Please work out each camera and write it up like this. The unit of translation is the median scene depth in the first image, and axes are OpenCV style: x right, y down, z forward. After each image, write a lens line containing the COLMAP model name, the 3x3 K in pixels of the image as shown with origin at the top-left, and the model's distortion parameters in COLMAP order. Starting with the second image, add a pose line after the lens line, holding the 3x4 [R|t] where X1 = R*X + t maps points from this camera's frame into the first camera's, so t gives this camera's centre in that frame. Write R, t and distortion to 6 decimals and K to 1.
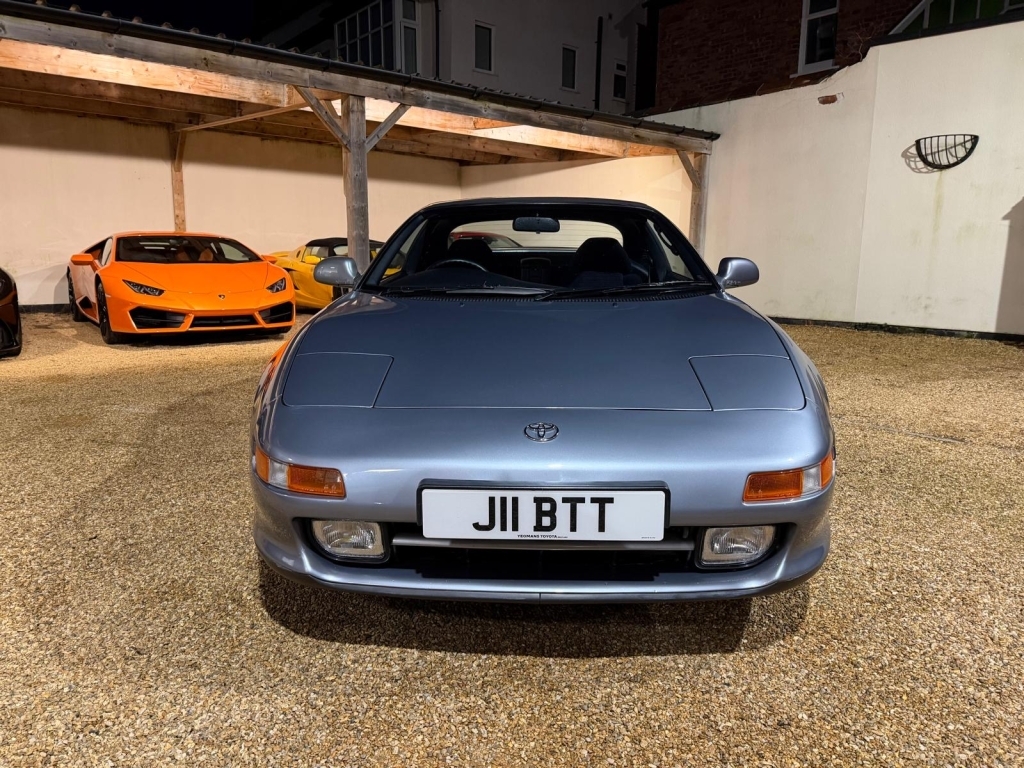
lens RADIAL K [[718.9, 0, 521.2], [0, 718.9, 372.0], [0, 0, 1]] dist [0.040274, -0.044677]
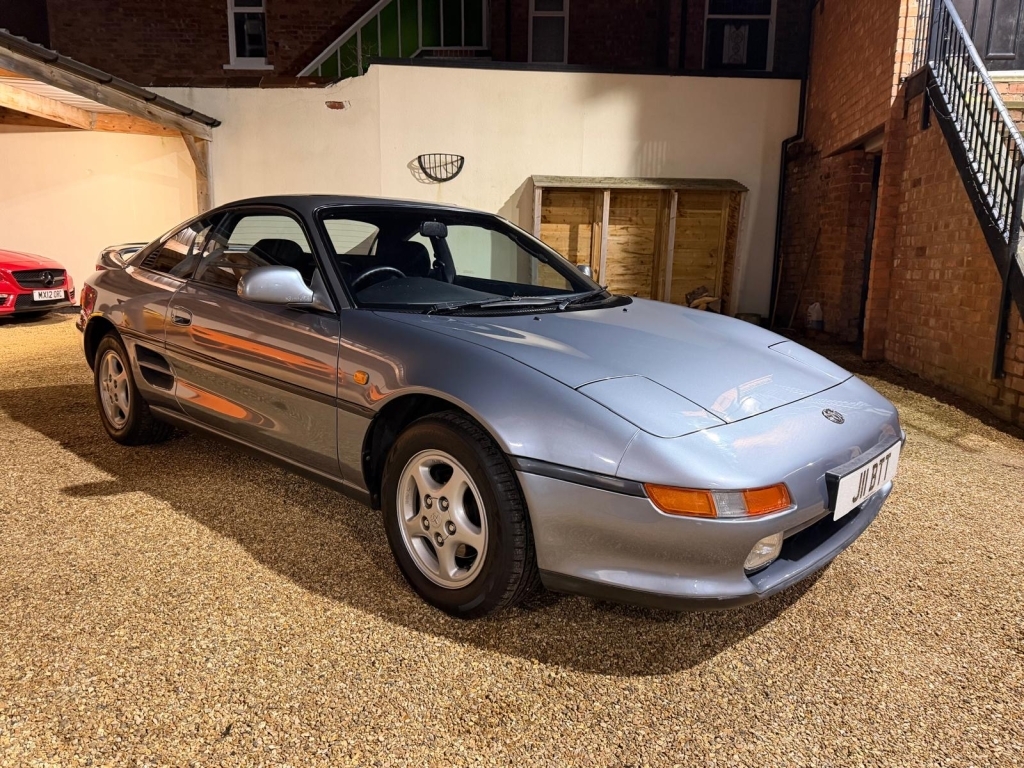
lens RADIAL K [[718.9, 0, 500.1], [0, 718.9, 379.1], [0, 0, 1]] dist [0.040274, -0.044677]
pose [[0.664797, -0.127932, 0.735988, -0.218747], [0.110351, 0.991236, 0.072624, -0.022855], [-0.738828, 0.032937, 0.673088, 0.101141]]
